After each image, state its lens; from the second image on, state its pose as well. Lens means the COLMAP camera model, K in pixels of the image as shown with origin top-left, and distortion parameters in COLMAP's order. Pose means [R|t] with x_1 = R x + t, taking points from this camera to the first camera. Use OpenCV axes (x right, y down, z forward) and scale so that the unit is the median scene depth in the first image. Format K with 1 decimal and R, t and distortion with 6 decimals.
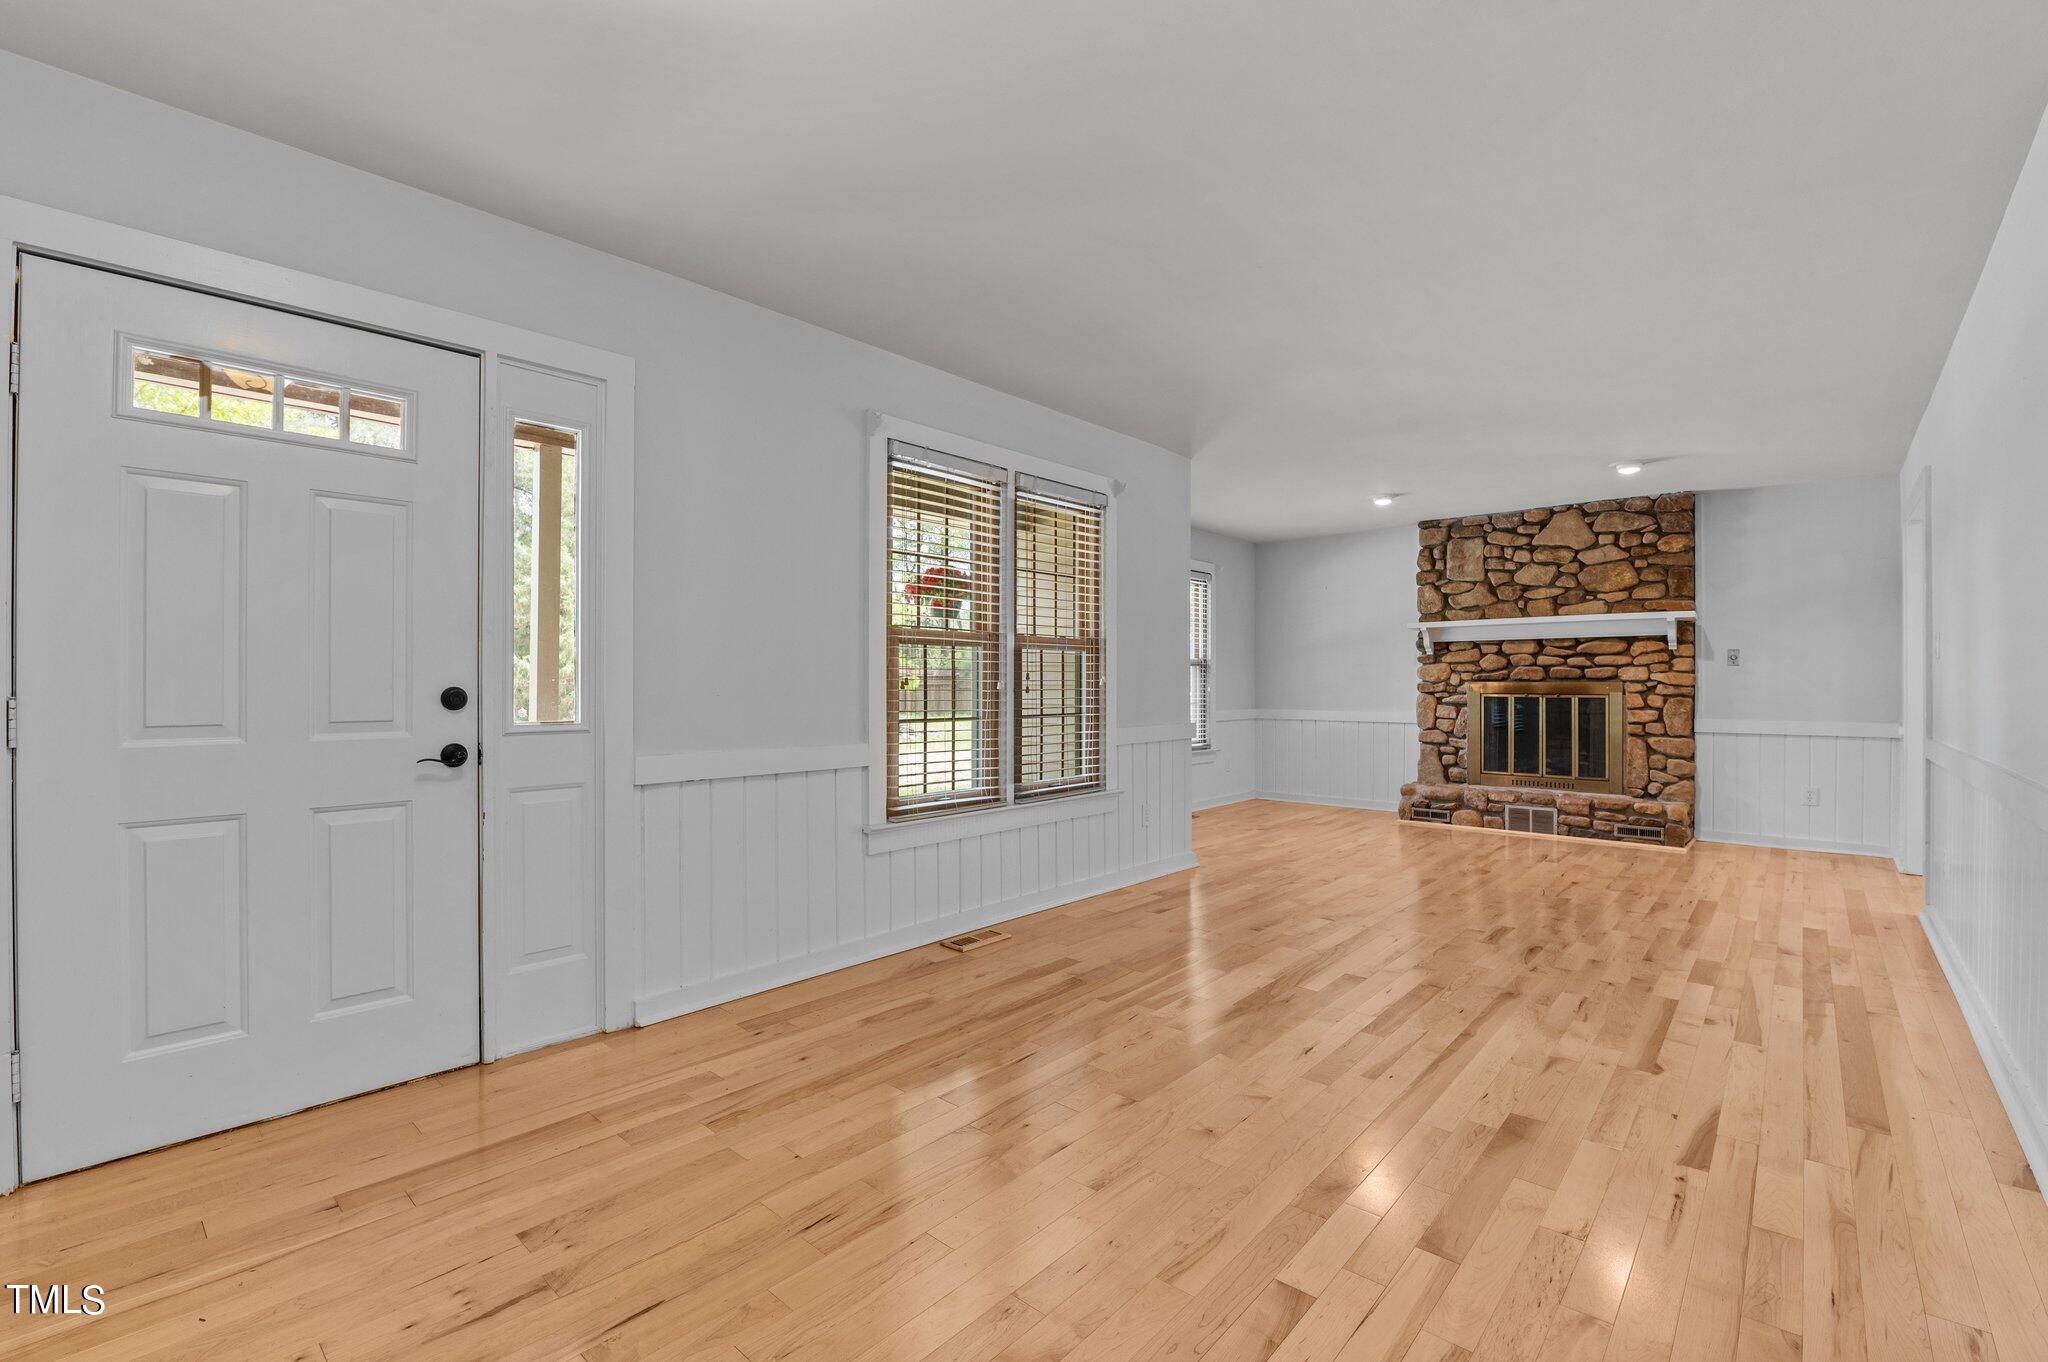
lens RADIAL K [[896.0, 0, 1015.3], [0, 896.0, 683.9], [0, 0, 1]] dist [-0.022846, 0.000937]
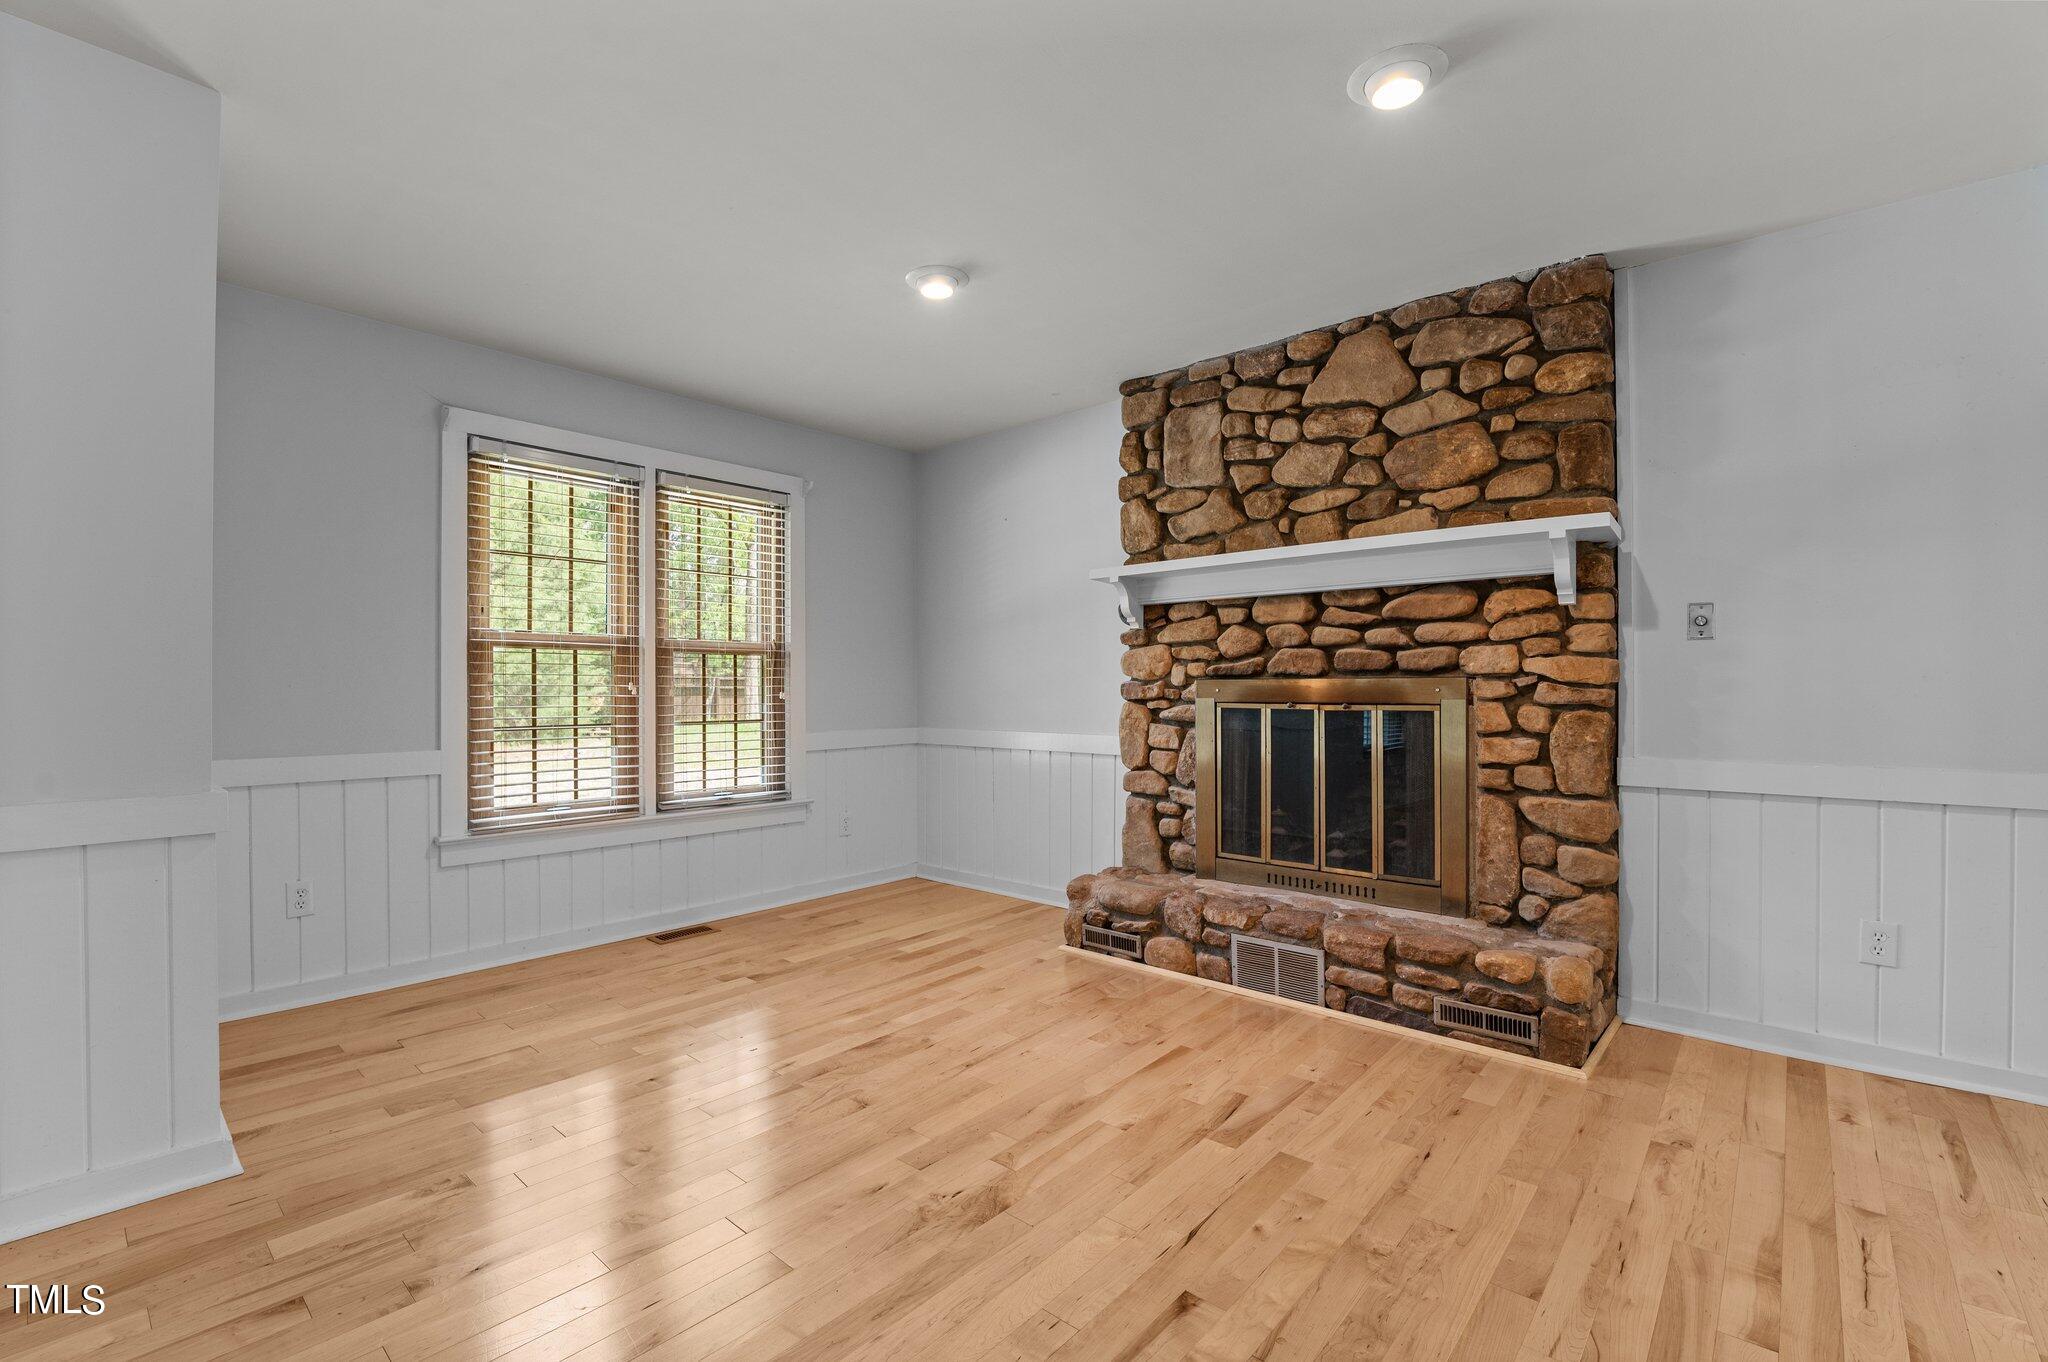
lens RADIAL K [[896.0, 0, 1019.2], [0, 896.0, 685.2], [0, 0, 1]] dist [-0.022846, 0.000937]
pose [[0.999958, -0.003119, 0.008660, 0.434937], [0.003163, 0.999982, -0.005024, 0.003604], [-0.008644, 0.005051, 0.999950, 0.519870]]
